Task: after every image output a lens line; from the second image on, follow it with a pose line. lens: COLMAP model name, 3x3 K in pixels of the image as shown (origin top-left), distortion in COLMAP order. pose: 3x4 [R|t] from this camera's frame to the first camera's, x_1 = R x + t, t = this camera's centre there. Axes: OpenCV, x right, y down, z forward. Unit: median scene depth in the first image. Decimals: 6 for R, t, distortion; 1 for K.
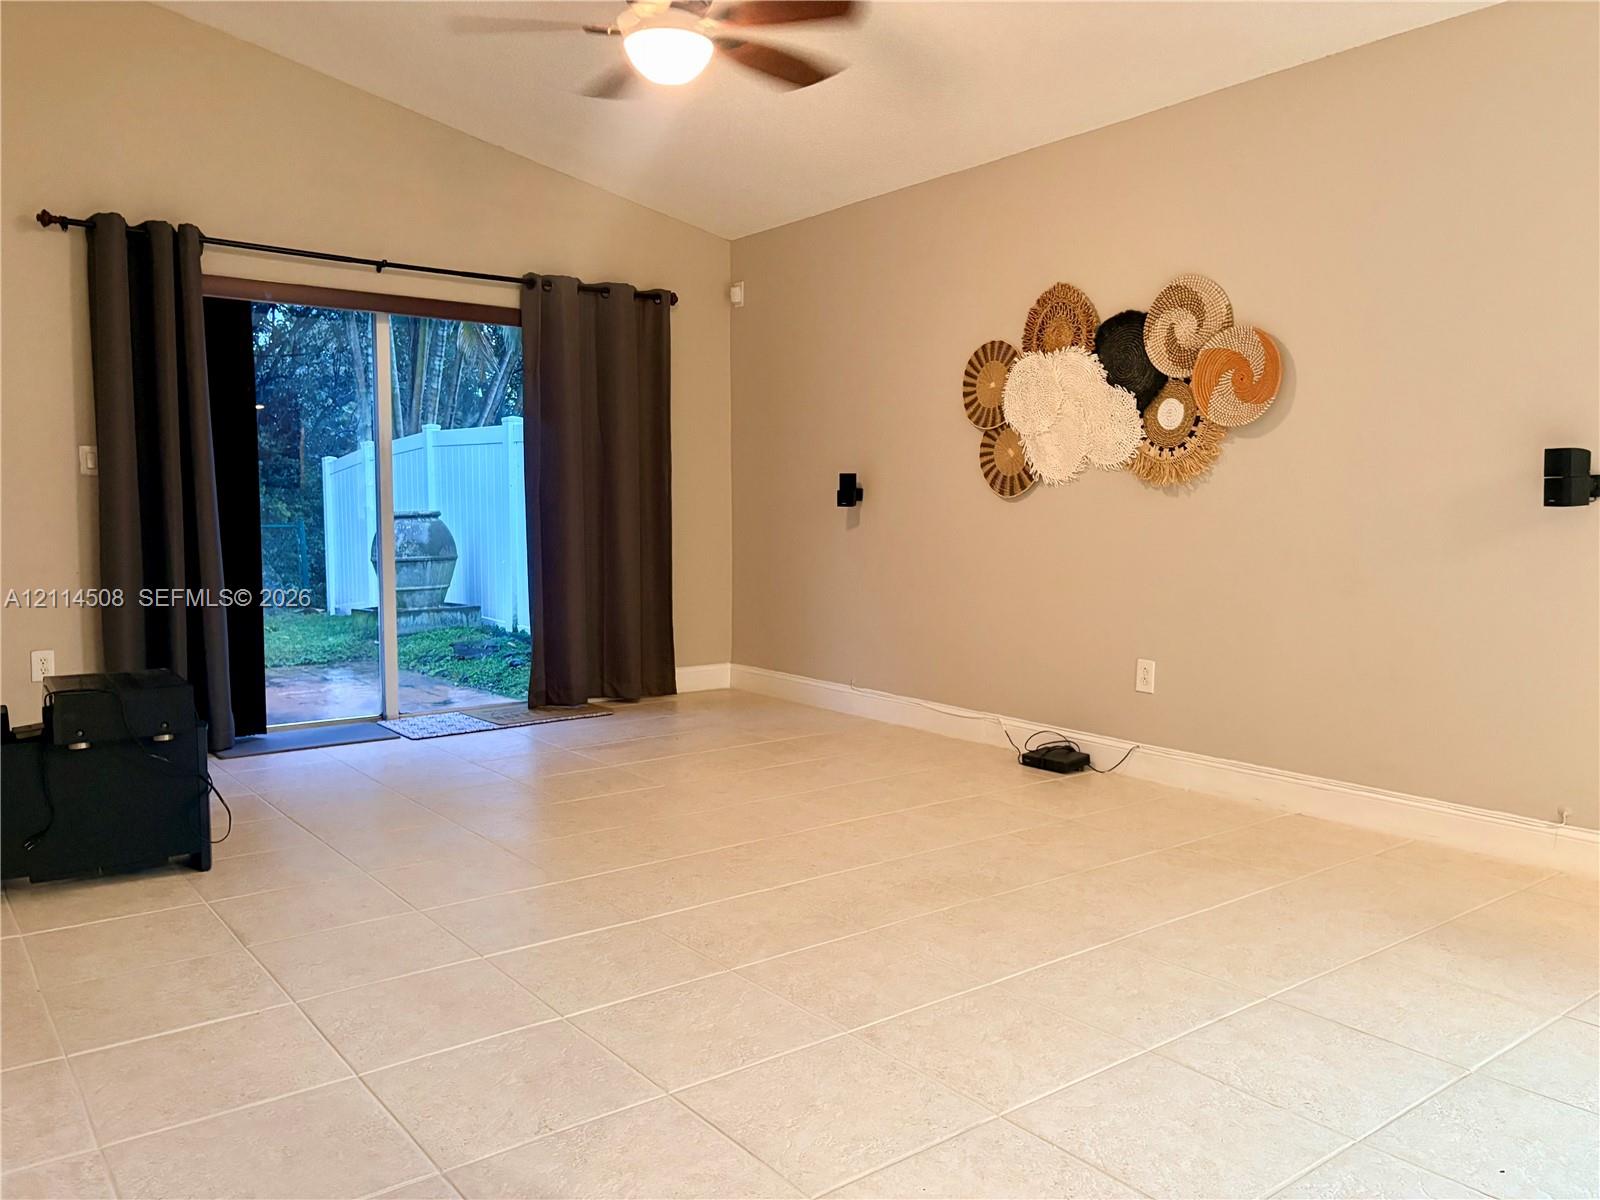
lens RADIAL K [[1218.9, 0, 815.3], [0, 1218.9, 609.2], [0, 0, 1]] dist [0.039681, -0.048542]
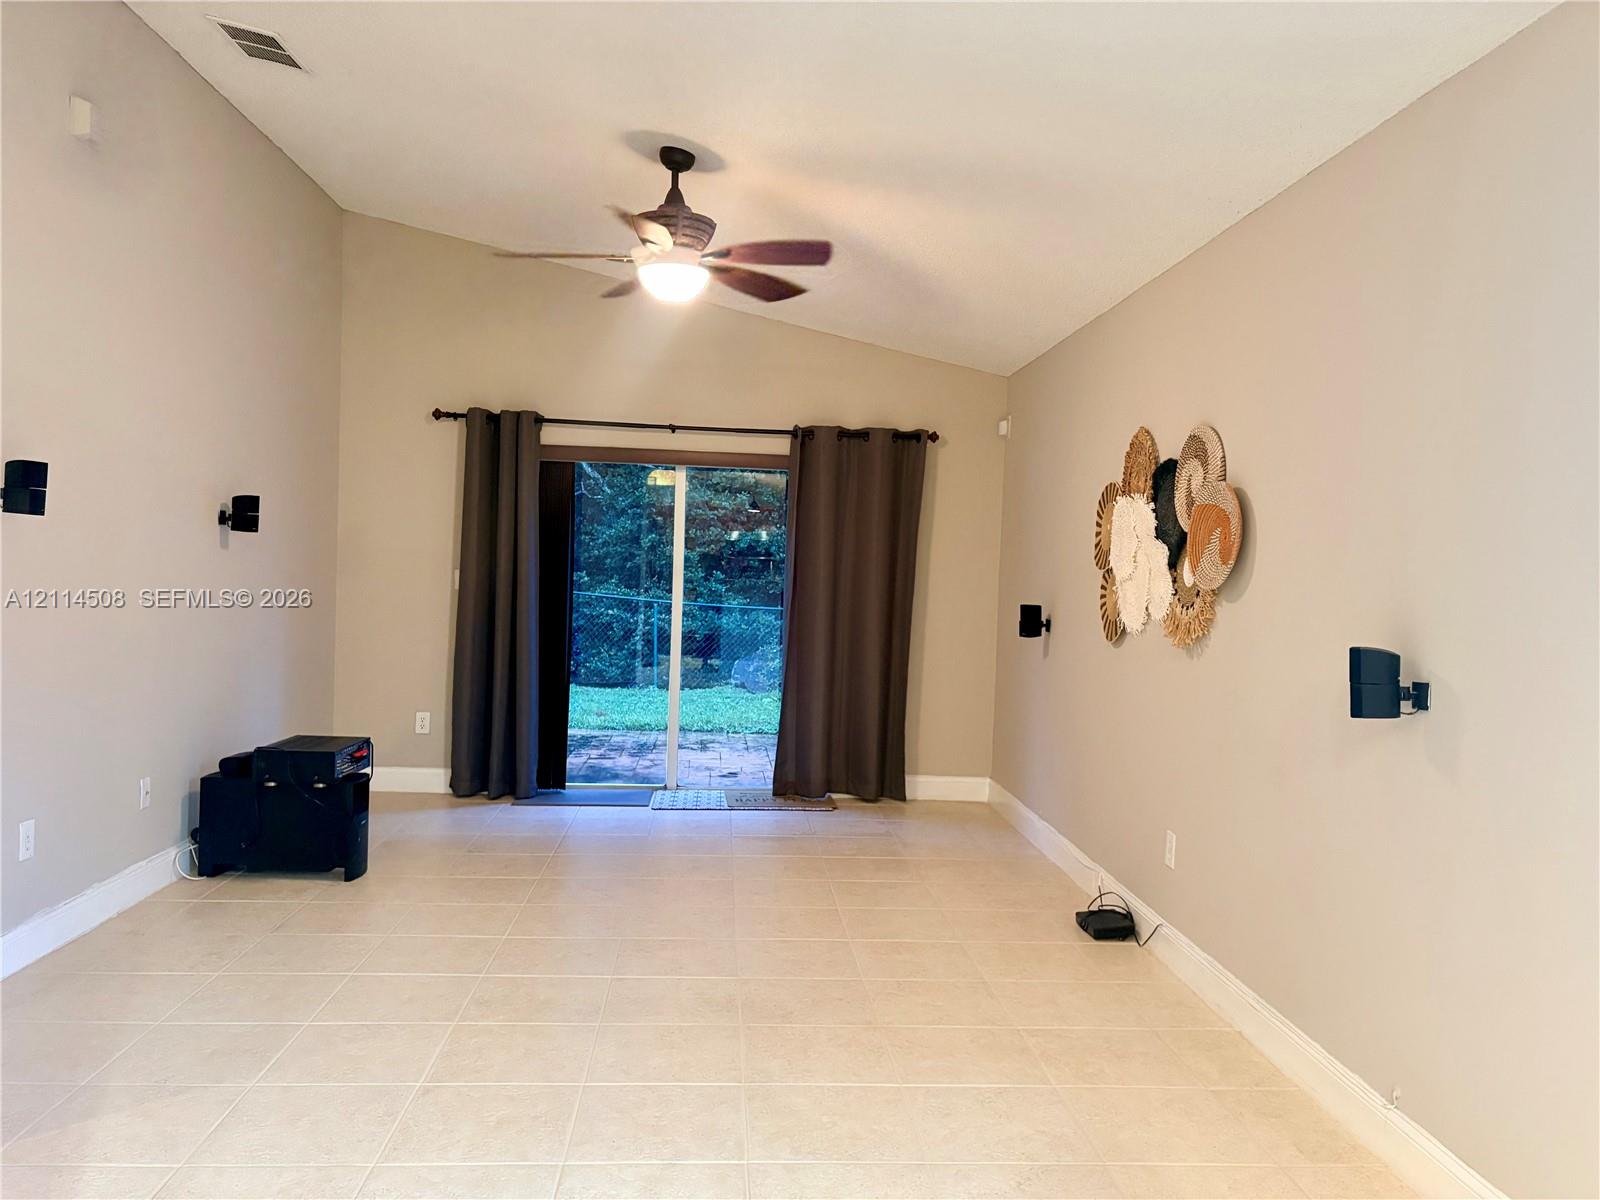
lens RADIAL K [[1218.9, 0, 805.8], [0, 1218.9, 599.2], [0, 0, 1]] dist [0.039681, -0.048542]
pose [[0.827227, 0.039671, -0.560466, 0.531451], [-0.078415, 0.995894, -0.045246, -0.067057], [0.556369, 0.081377, 0.826941, 0.061277]]
